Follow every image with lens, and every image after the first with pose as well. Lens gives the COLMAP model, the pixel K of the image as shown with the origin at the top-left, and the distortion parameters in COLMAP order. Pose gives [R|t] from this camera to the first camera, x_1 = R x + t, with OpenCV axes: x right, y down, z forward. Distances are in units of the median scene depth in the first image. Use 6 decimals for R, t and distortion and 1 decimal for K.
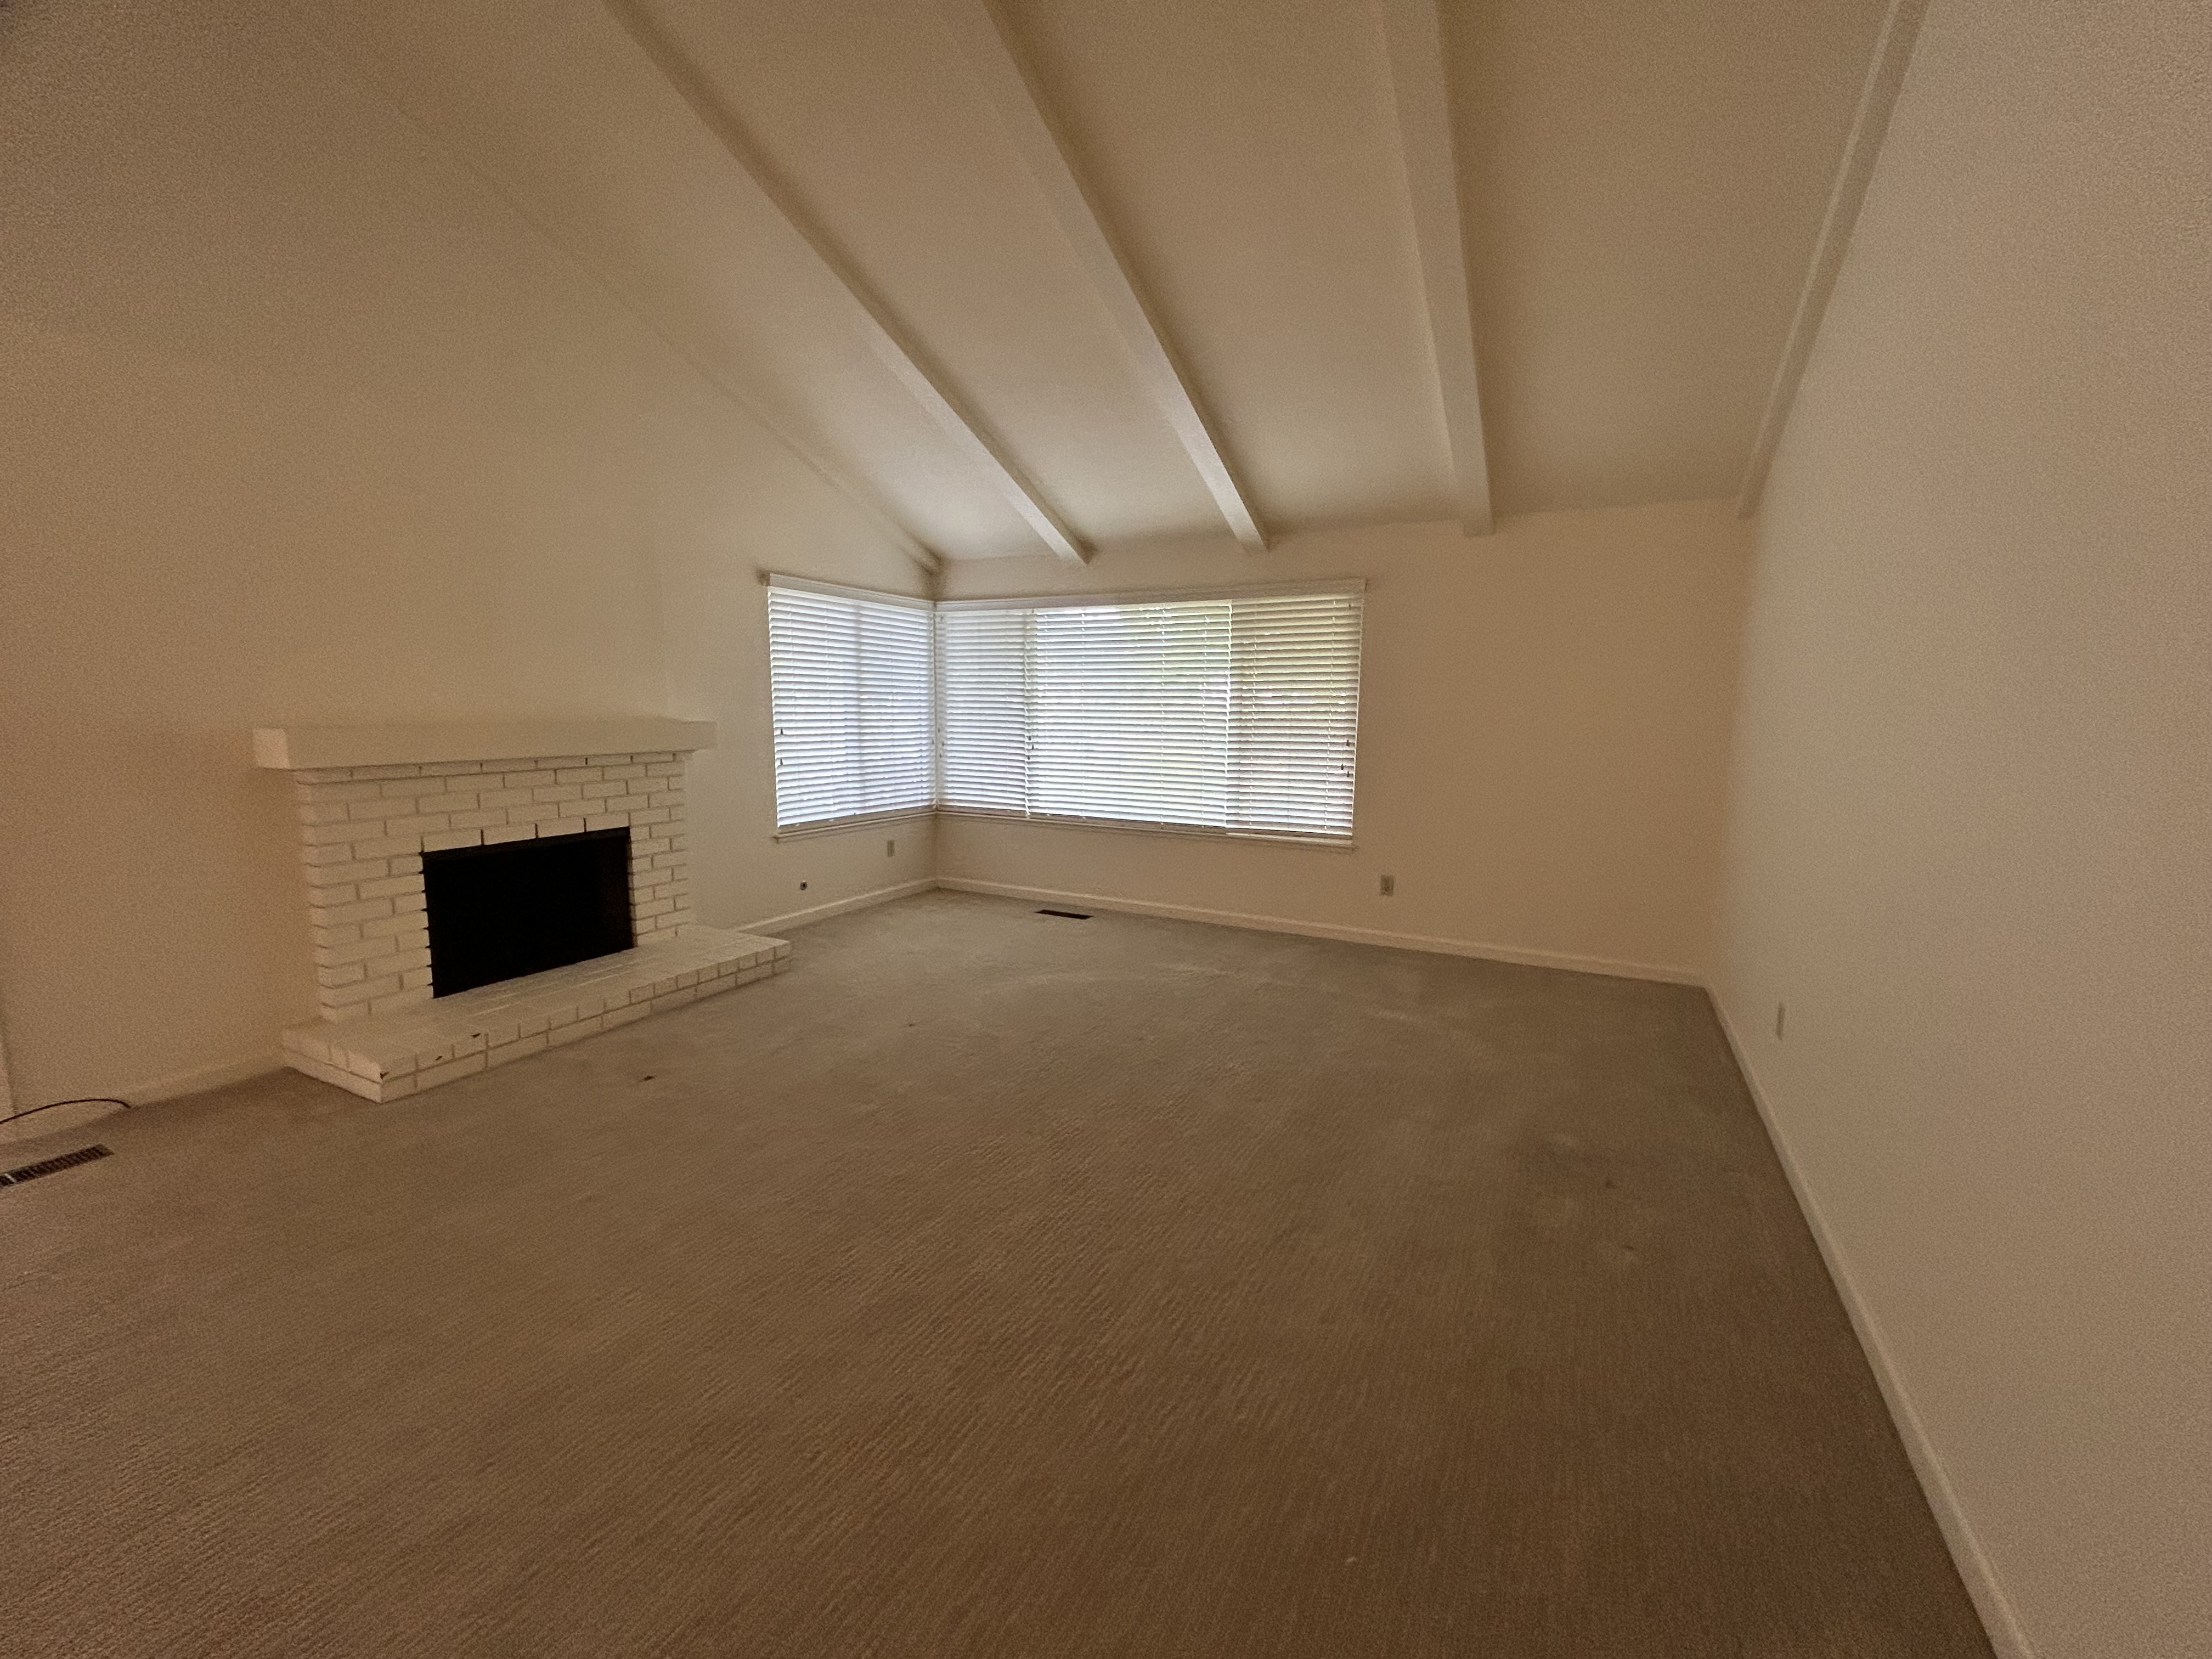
lens RADIAL K [[903.2, 0, 1104.4], [0, 903.2, 833.0], [0, 0, 1]] dist [0.000589, 0.000825]
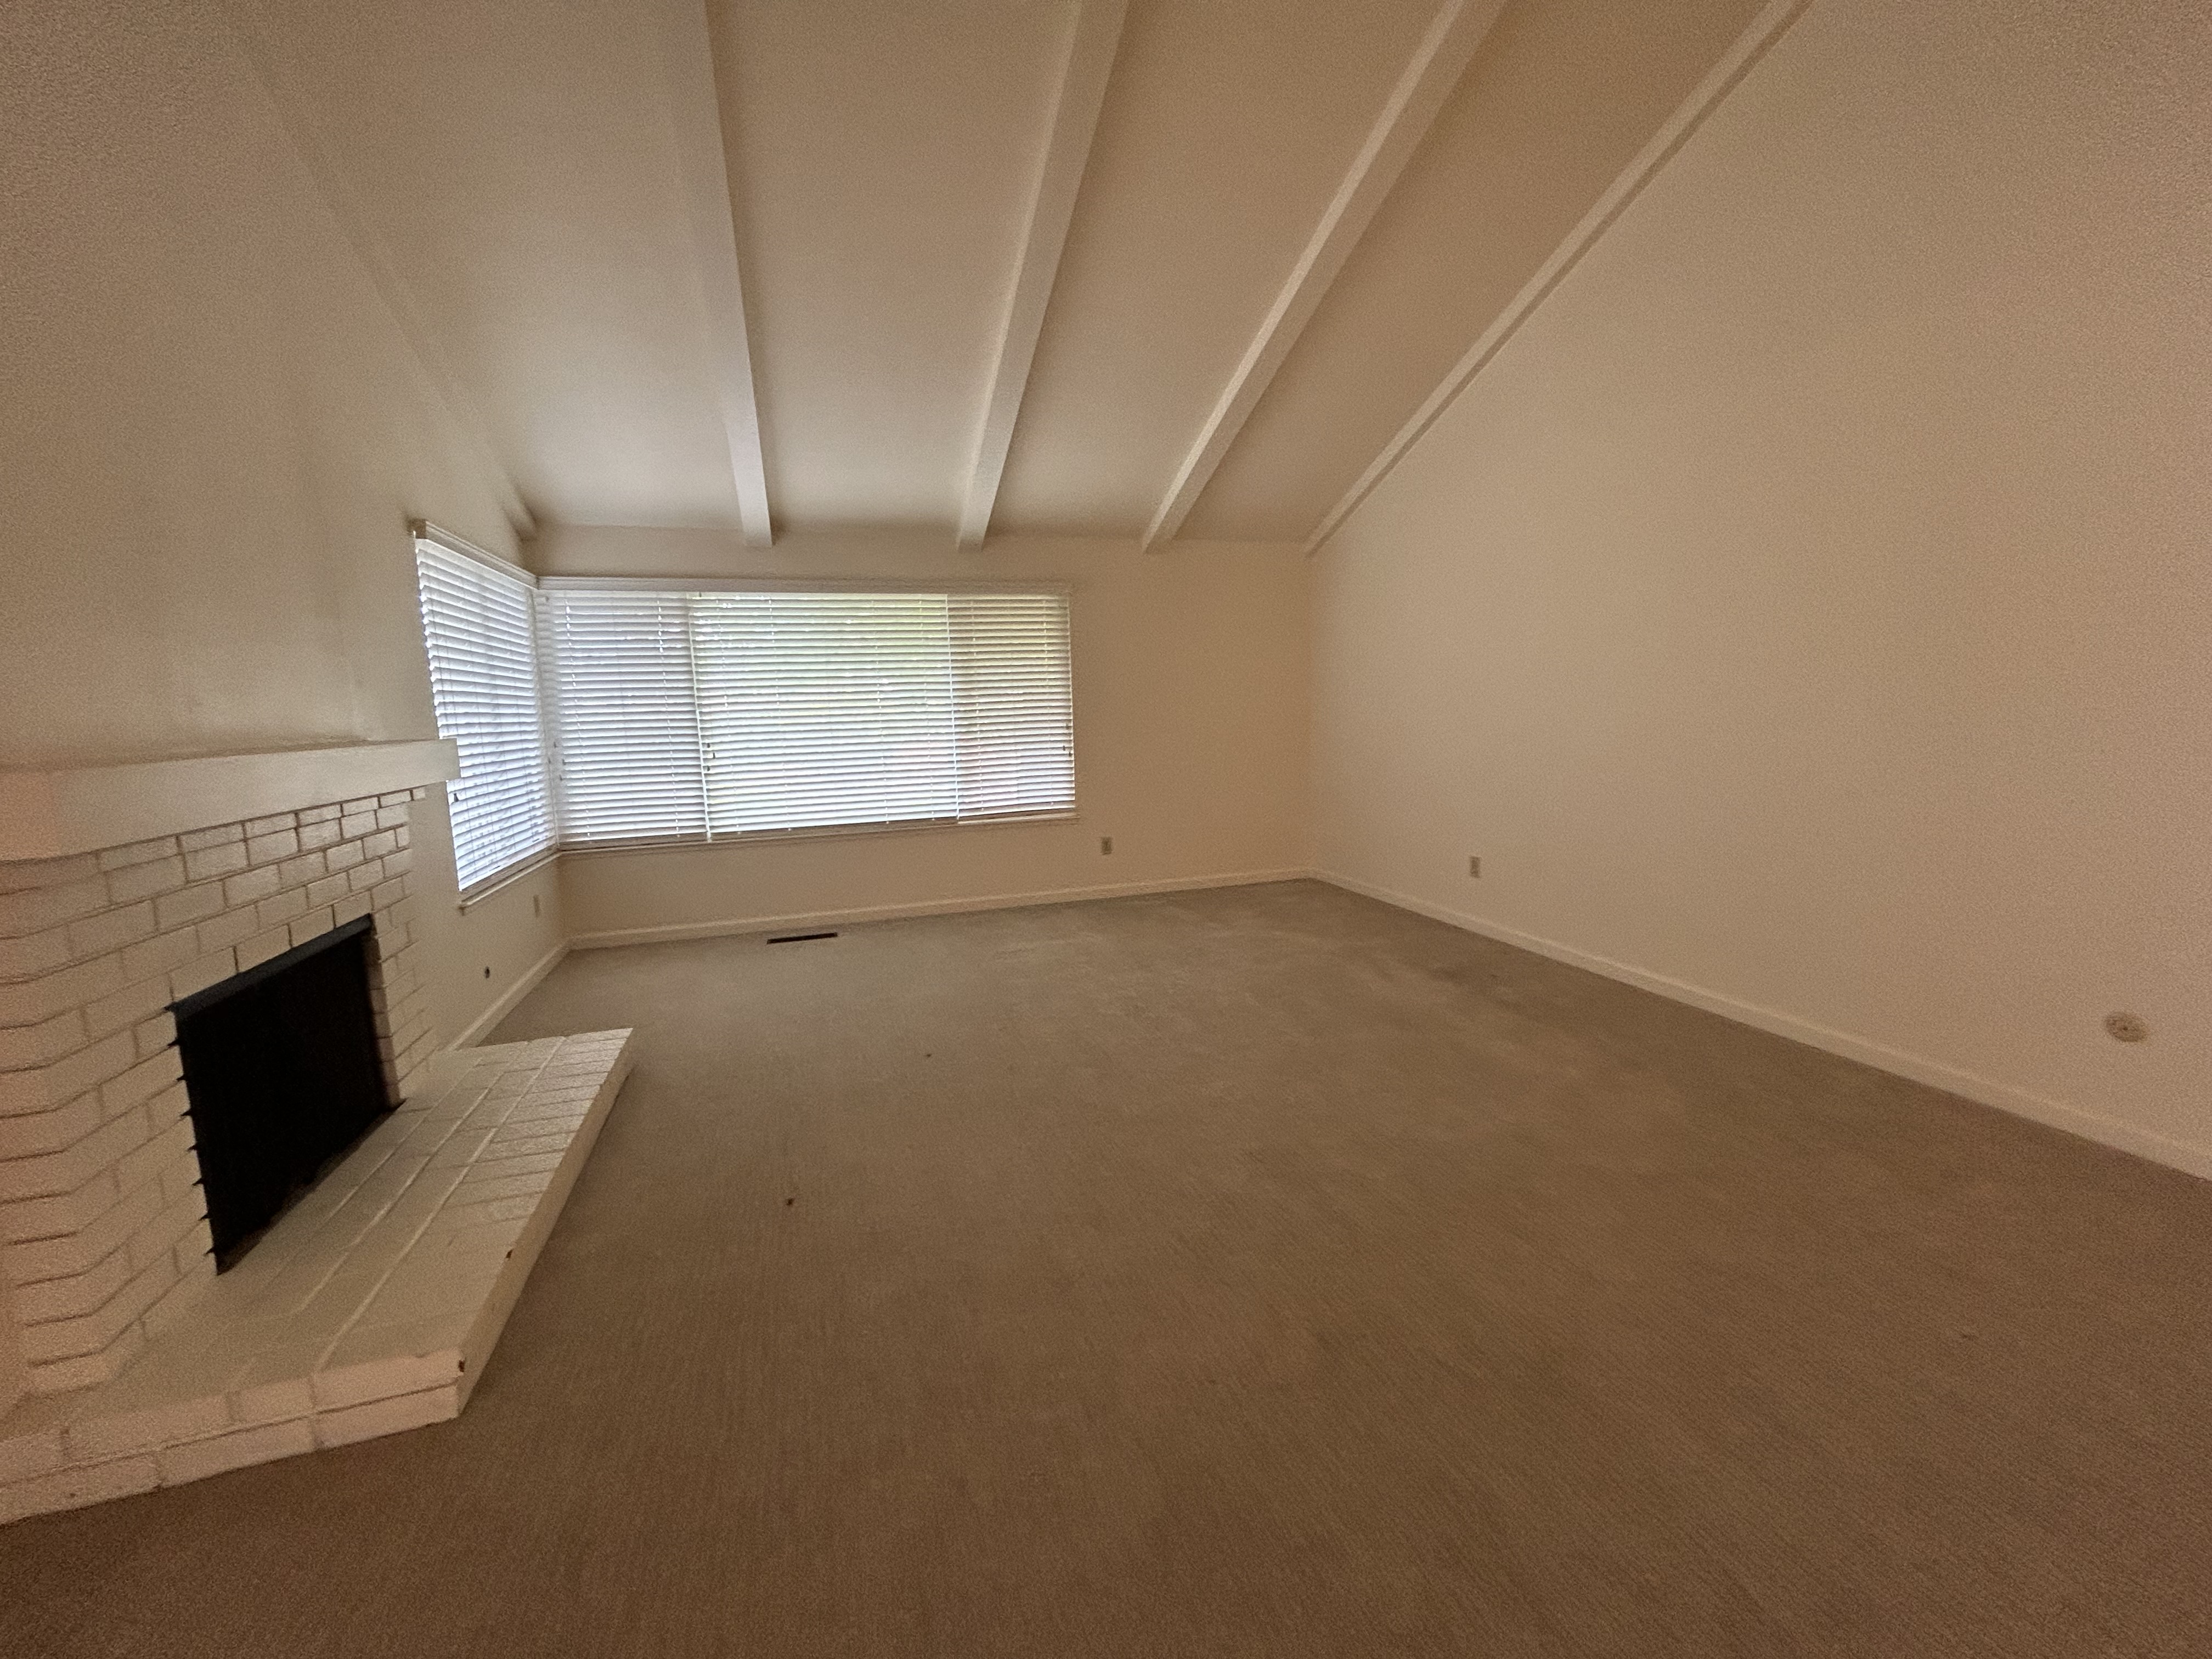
lens RADIAL K [[903.2, 0, 1105.5], [0, 903.2, 825.9], [0, 0, 1]] dist [0.000589, 0.000825]
pose [[0.691806, -0.128949, 0.710477, -0.499460], [0.138313, 0.989371, 0.044888, -0.019415], [-0.708713, 0.067214, 0.702288, 0.170360]]
